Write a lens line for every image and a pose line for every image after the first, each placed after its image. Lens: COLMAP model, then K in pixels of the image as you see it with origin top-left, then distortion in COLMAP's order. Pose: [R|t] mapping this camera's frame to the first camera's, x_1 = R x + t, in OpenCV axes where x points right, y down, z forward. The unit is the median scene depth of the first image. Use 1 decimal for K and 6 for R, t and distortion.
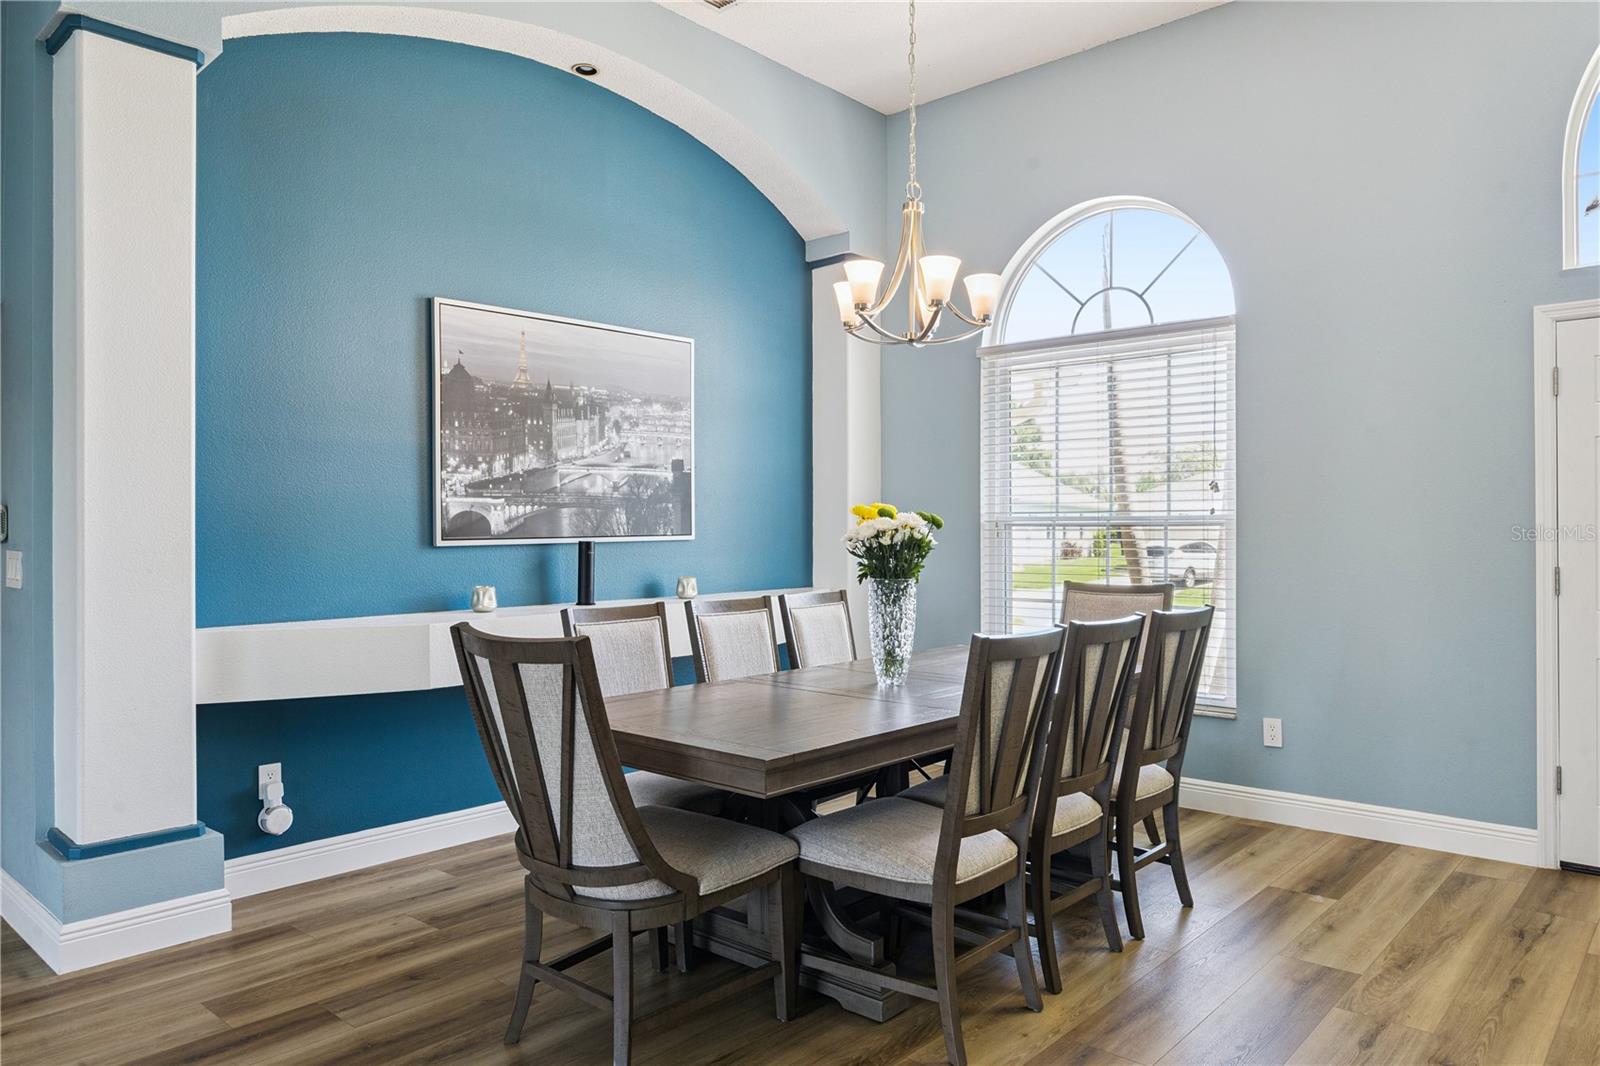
lens RADIAL K [[1046.1, 0, 814.1], [0, 1046.1, 528.0], [0, 0, 1]] dist [-0.000003, 0.002207]
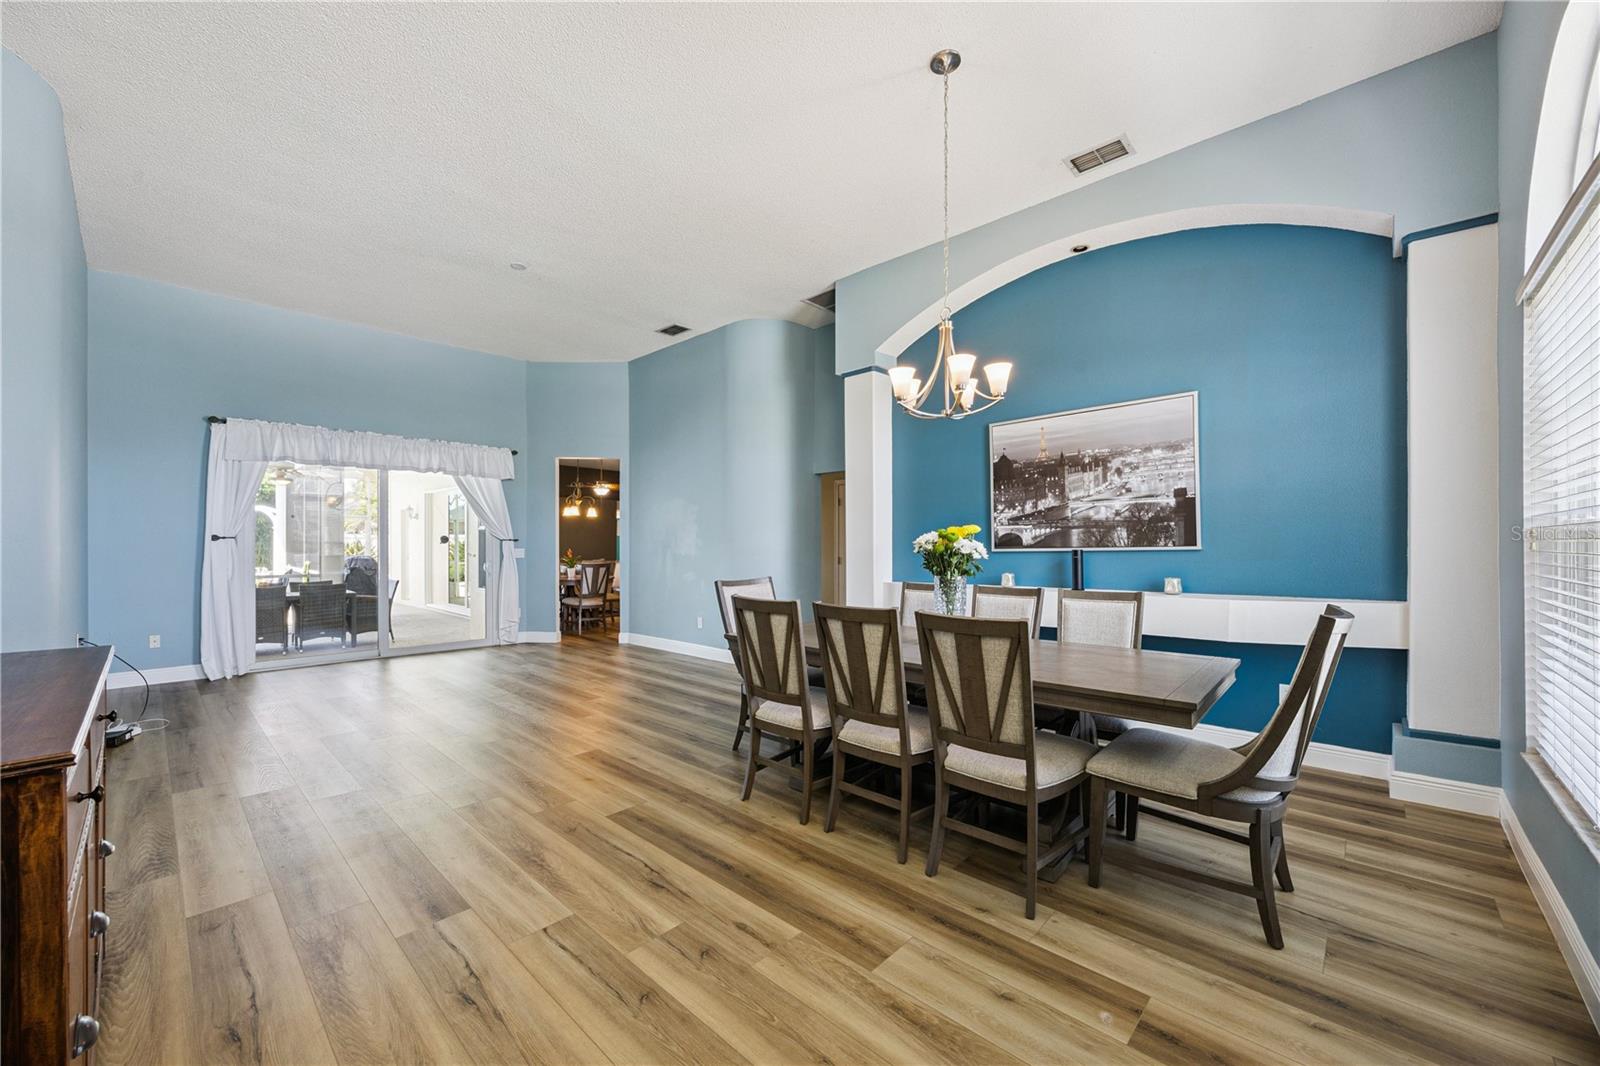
lens RADIAL K [[607.8, 0, 794.1], [0, 607.8, 543.7], [0, 0, 1]] dist [-0.001093, -0.000216]
pose [[-0.022865, -0.000933, -0.999738, 0.776189], [0.007140, 0.999974, -0.001096, 0.001682], [0.999713, -0.007163, -0.022857, 0.647491]]
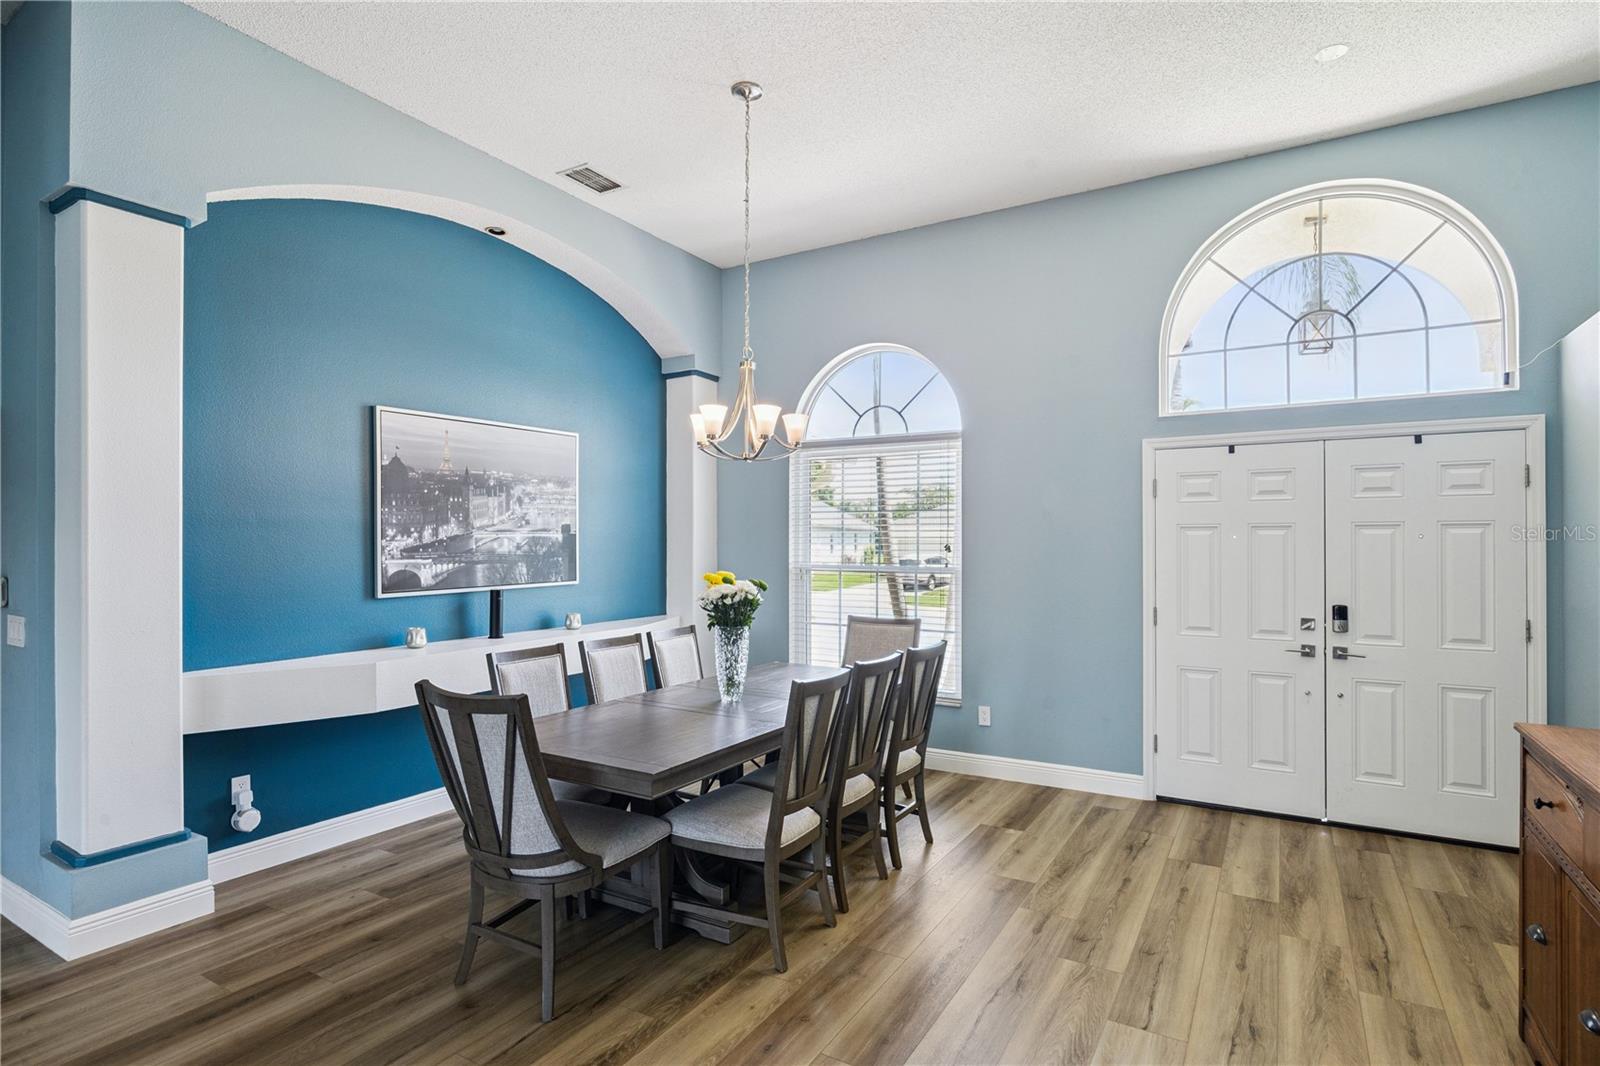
lens RADIAL K [[796.3, 0, 803.4], [0, 796.3, 540.6], [0, 0, 1]] dist [-0.003947, 0.001118]
pose [[0.982921, 0.003398, 0.183995, -0.023498], [-0.003034, 0.999993, -0.002259, -0.052517], [-0.184002, 0.001663, 0.982925, -0.065221]]
